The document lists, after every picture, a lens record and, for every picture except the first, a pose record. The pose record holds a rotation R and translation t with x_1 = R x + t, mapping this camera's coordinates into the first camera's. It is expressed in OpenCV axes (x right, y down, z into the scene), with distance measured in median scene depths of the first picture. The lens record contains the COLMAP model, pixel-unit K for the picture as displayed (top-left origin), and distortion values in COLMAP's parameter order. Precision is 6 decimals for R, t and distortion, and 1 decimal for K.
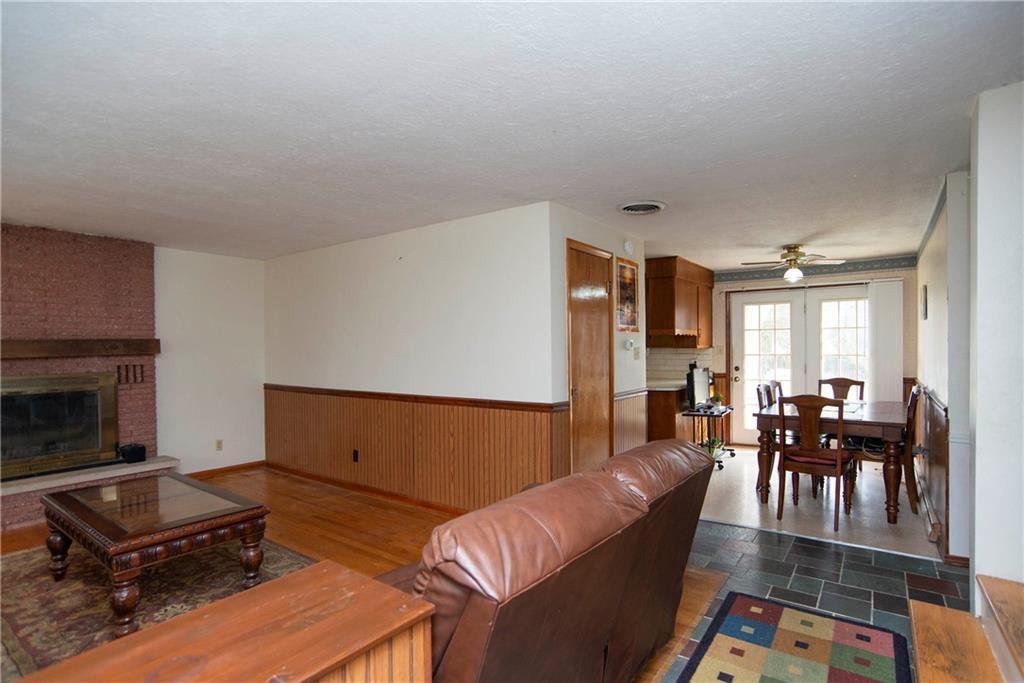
lens RADIAL K [[518.9, 0, 515.9], [0, 518.9, 350.8], [0, 0, 1]] dist [-0.089853, 0.047272]
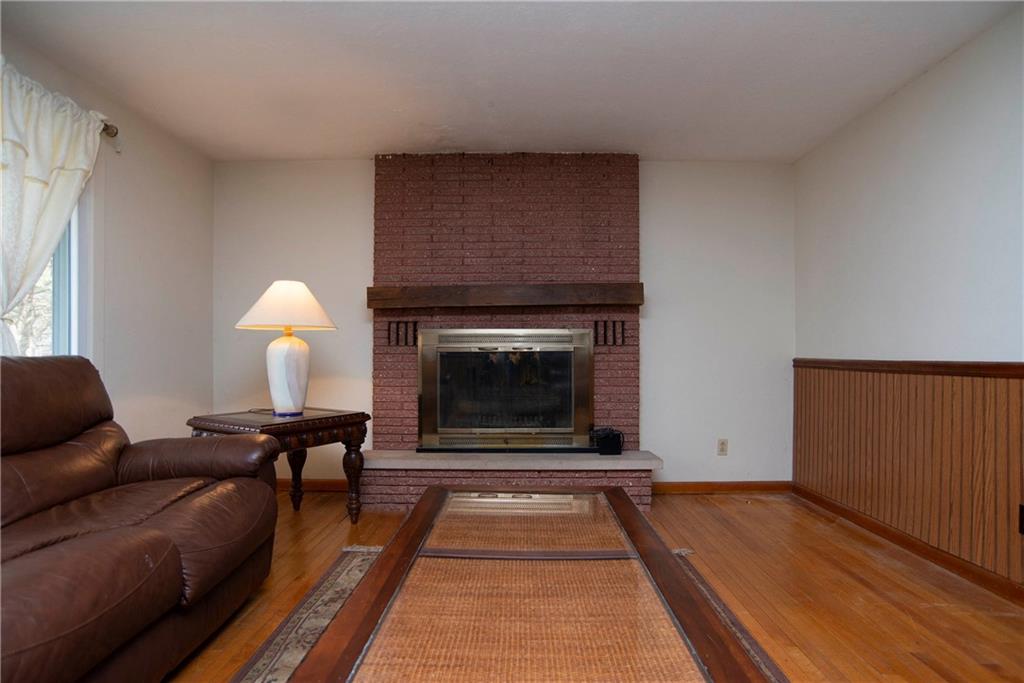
lens RADIAL K [[518.9, 0, 515.9], [0, 518.9, 350.8], [0, 0, 1]] dist [-0.089853, 0.047272]
pose [[0.586366, 0.002401, -0.810043, -0.236400], [-0.016863, 0.999815, -0.009243, 0.082165], [0.809871, 0.019080, 0.586298, 0.444876]]
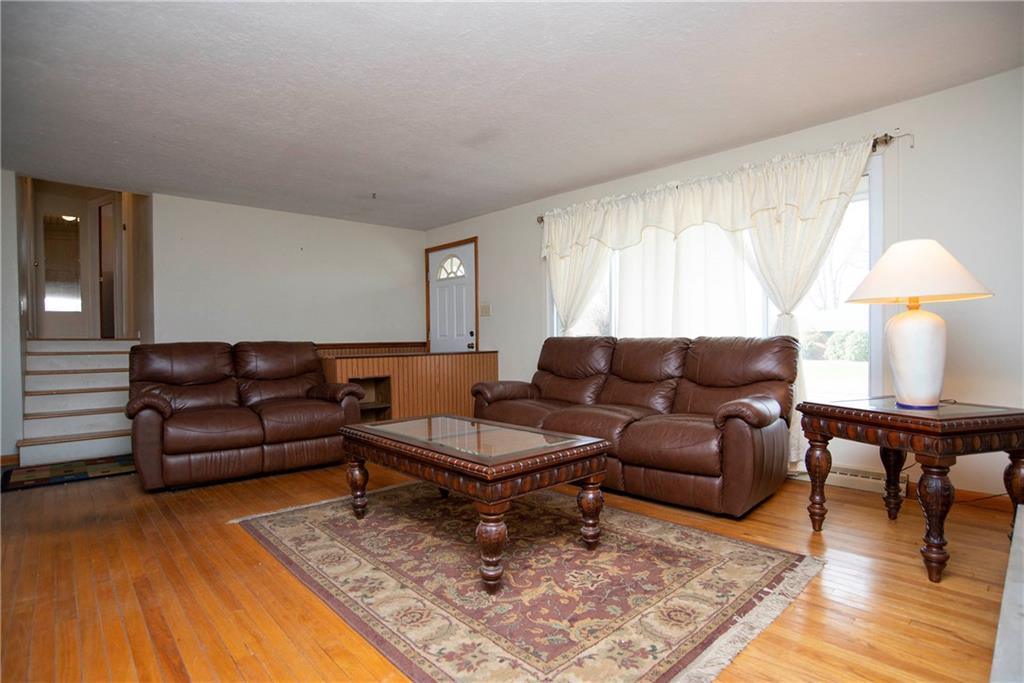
lens RADIAL K [[518.9, 0, 515.9], [0, 518.9, 350.8], [0, 0, 1]] dist [-0.089853, 0.047272]
pose [[-0.984272, 0.016288, 0.175909, -0.594493], [0.022361, 0.999218, 0.032597, 0.079063], [-0.175240, 0.036018, -0.983867, 1.119351]]
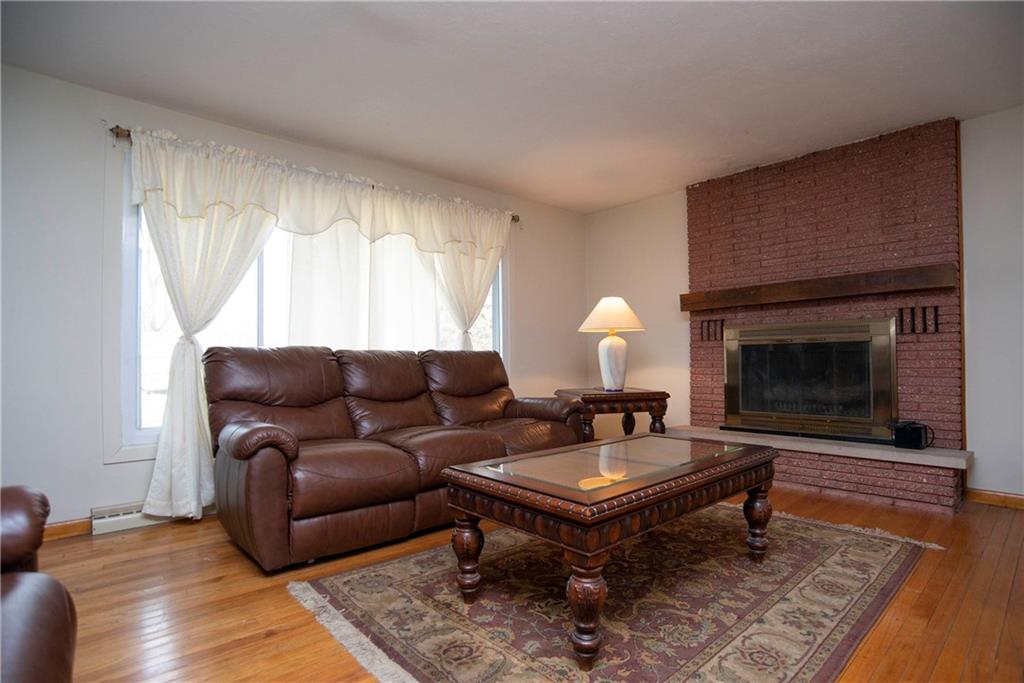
lens RADIAL K [[518.9, 0, 515.9], [0, 518.9, 350.8], [0, 0, 1]] dist [-0.089853, 0.047272]
pose [[-0.193476, -0.001018, -0.981105, 0.008766], [-0.002055, 0.999998, -0.000632, 0.090235], [0.981103, 0.001894, -0.193477, 0.592651]]
